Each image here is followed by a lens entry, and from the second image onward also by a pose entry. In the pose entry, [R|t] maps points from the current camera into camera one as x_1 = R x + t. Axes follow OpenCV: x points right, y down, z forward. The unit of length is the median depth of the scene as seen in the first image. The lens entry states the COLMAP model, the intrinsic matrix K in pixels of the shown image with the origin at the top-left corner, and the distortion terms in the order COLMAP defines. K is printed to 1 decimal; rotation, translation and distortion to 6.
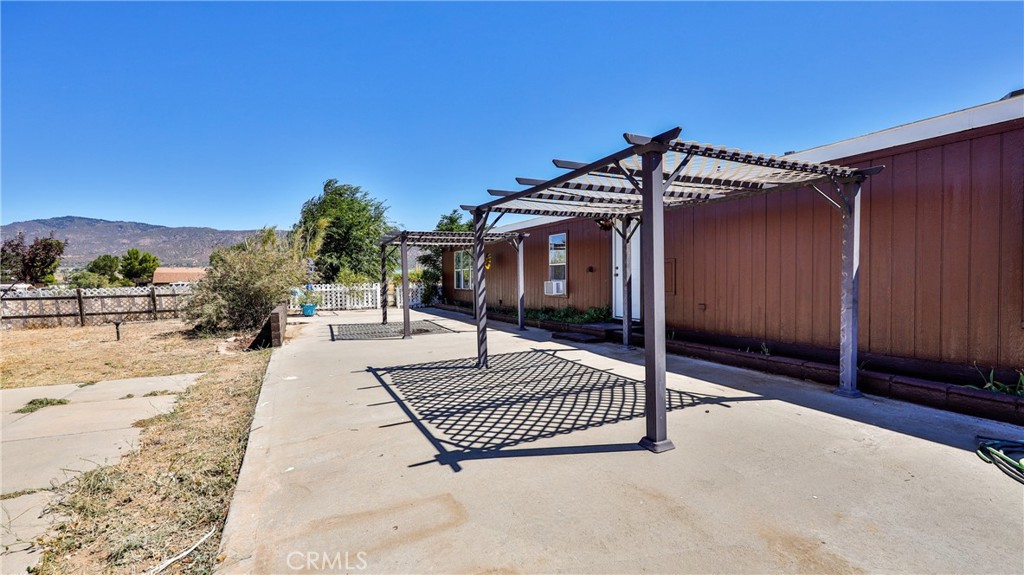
lens RADIAL K [[435.9, 0, 518.1], [0, 435.9, 276.9], [0, 0, 1]] dist [-0.000764, -0.000107]
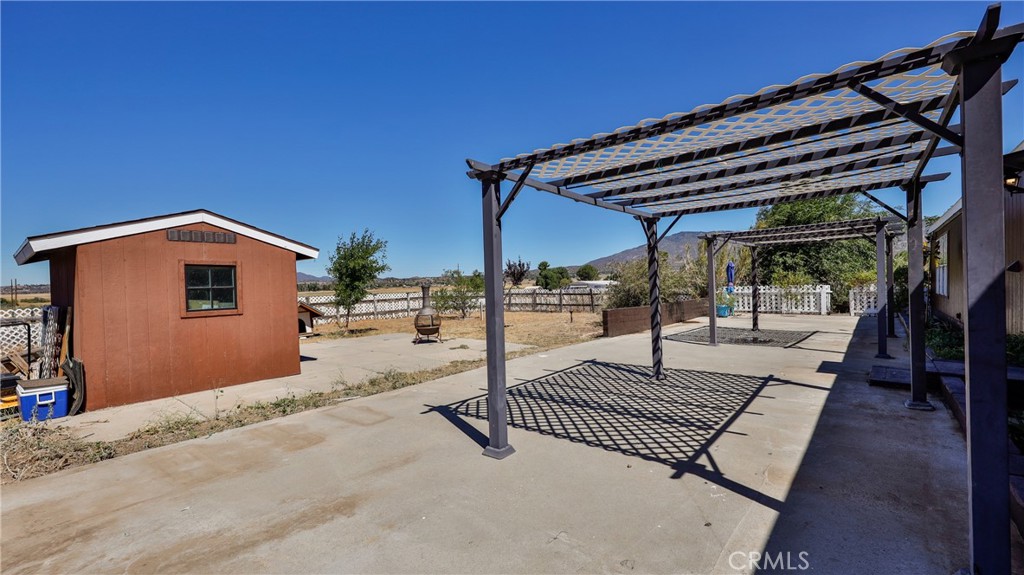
lens RADIAL K [[435.9, 0, 519.5], [0, 435.9, 291.0], [0, 0, 1]] dist [-0.000764, -0.000107]
pose [[0.396004, 0.018043, -0.918071, 0.668858], [0.016830, 0.999496, 0.026903, -0.019104], [0.918094, -0.026105, 0.395501, 0.321748]]
